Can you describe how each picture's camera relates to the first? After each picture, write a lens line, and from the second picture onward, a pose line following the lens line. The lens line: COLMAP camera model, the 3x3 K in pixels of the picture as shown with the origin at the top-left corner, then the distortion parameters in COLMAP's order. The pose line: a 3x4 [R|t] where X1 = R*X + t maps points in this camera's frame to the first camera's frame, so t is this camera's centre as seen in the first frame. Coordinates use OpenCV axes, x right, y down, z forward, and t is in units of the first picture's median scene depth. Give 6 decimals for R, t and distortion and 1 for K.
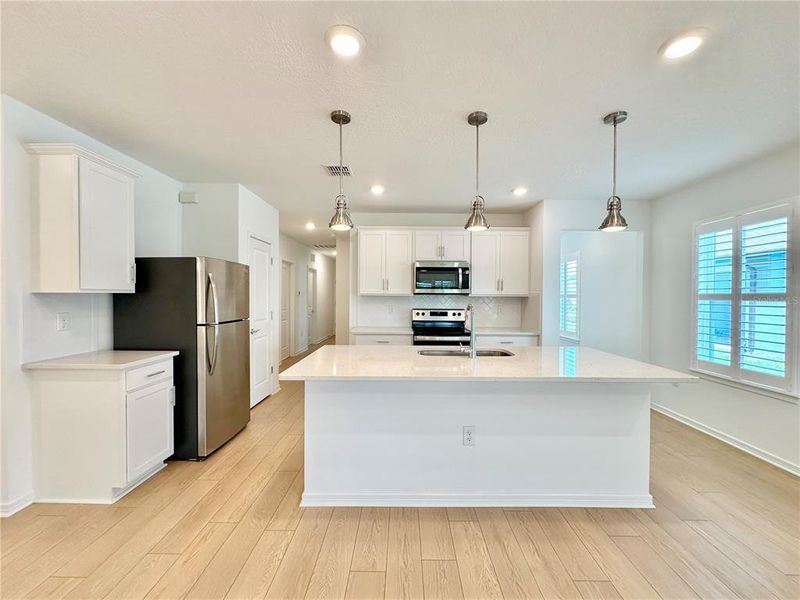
lens RADIAL K [[320.3, 0, 400.1], [0, 320.3, 301.2], [0, 0, 1]] dist [-0.000958, -0.001401]
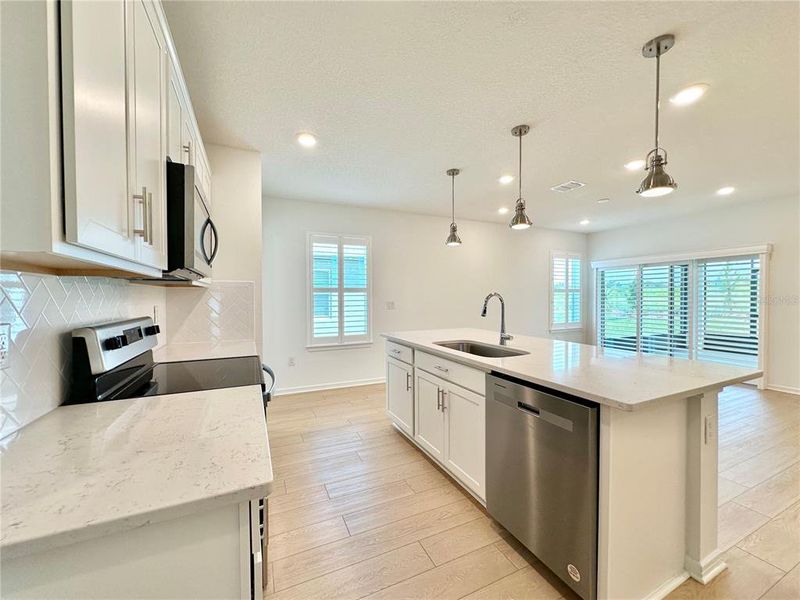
lens RADIAL K [[320.3, 0, 401.2], [0, 320.3, 298.6], [0, 0, 1]] dist [-0.000958, -0.001401]
pose [[-0.430132, -0.016872, 0.902608, -0.400547], [0.009821, 0.999679, 0.023367, -0.003479], [-0.902713, 0.018916, -0.429828, 1.234307]]
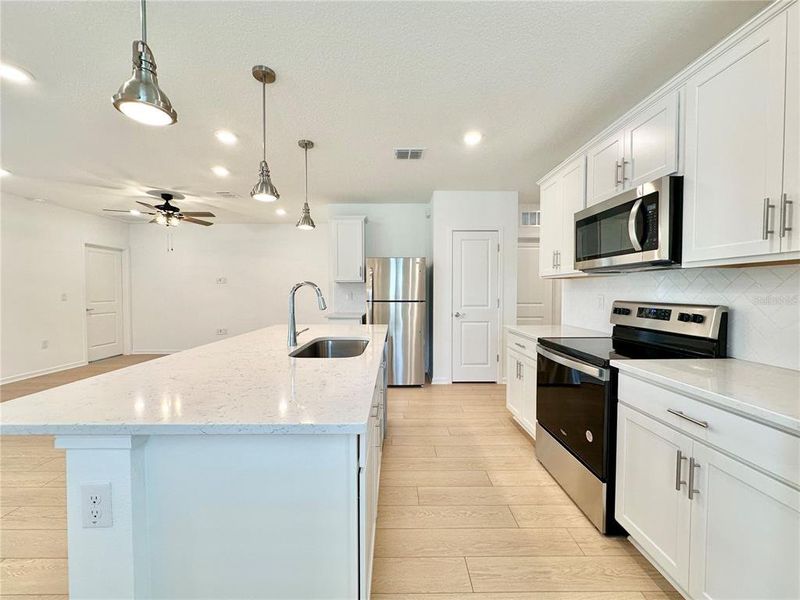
lens RADIAL K [[320.3, 0, 398.4], [0, 320.3, 299.2], [0, 0, 1]] dist [-0.000958, -0.001401]
pose [[0.019402, 0.018682, -0.999637, 0.759343], [-0.012568, 0.999751, 0.018441, 0.022751], [0.999733, 0.012206, 0.019632, 0.896505]]
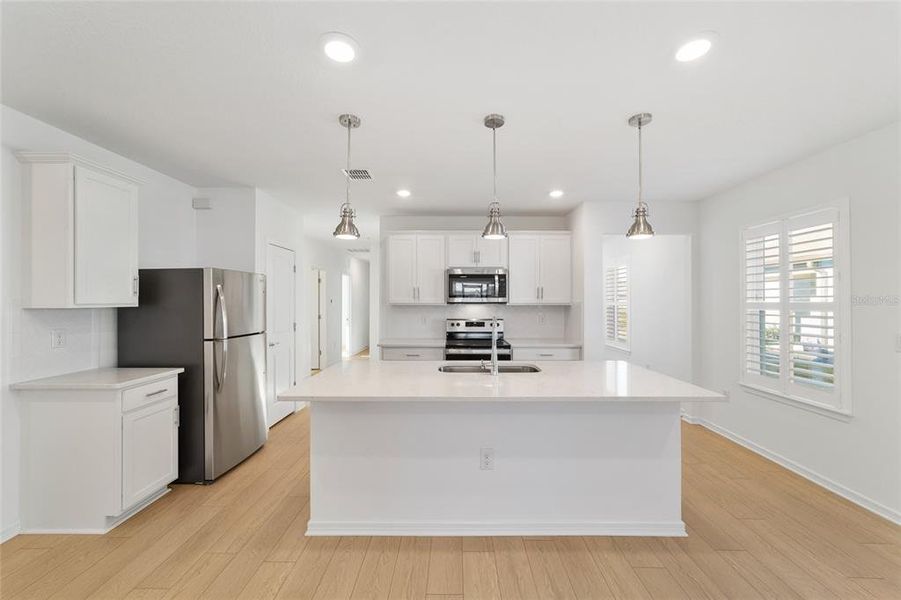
lens RADIAL K [[348.4, 0, 449.5], [0, 348.4, 301.4], [0, 0, 1]] dist [-0.014003, 0.005281]
pose [[0.999974, -0.005409, -0.004721, 0.072399], [0.005331, 0.999852, -0.016359, -0.014460], [0.004809, 0.016333, 0.999855, -0.011569]]
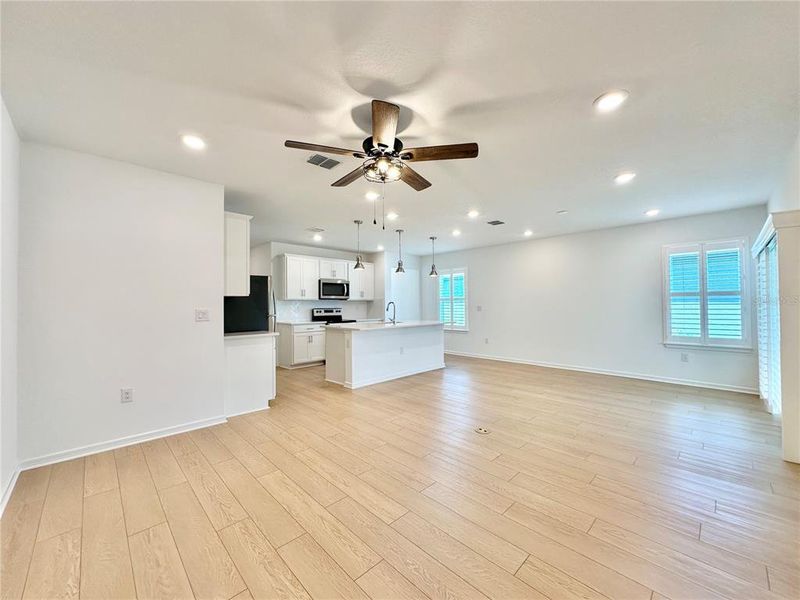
lens RADIAL K [[320.3, 0, 404.4], [0, 320.3, 302.2], [0, 0, 1]] dist [-0.000958, -0.001401]
pose [[0.702574, -0.006615, 0.711580, -1.061176], [0.025809, 0.999536, -0.016190, 0.040818], [-0.711142, 0.029740, 0.702419, -0.573856]]
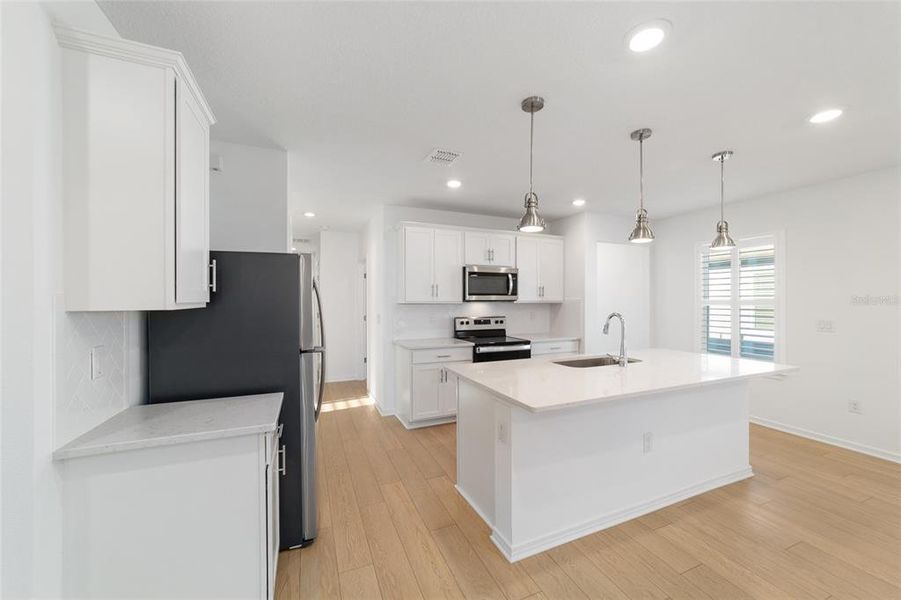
lens RADIAL K [[348.4, 0, 453.1], [0, 348.4, 300.9], [0, 0, 1]] dist [-0.014003, 0.005281]
pose [[0.916823, -0.007708, 0.399220, -0.501406], [0.012590, 0.999875, -0.009608, -0.018565], [-0.399096, 0.013835, 0.916805, 0.143302]]
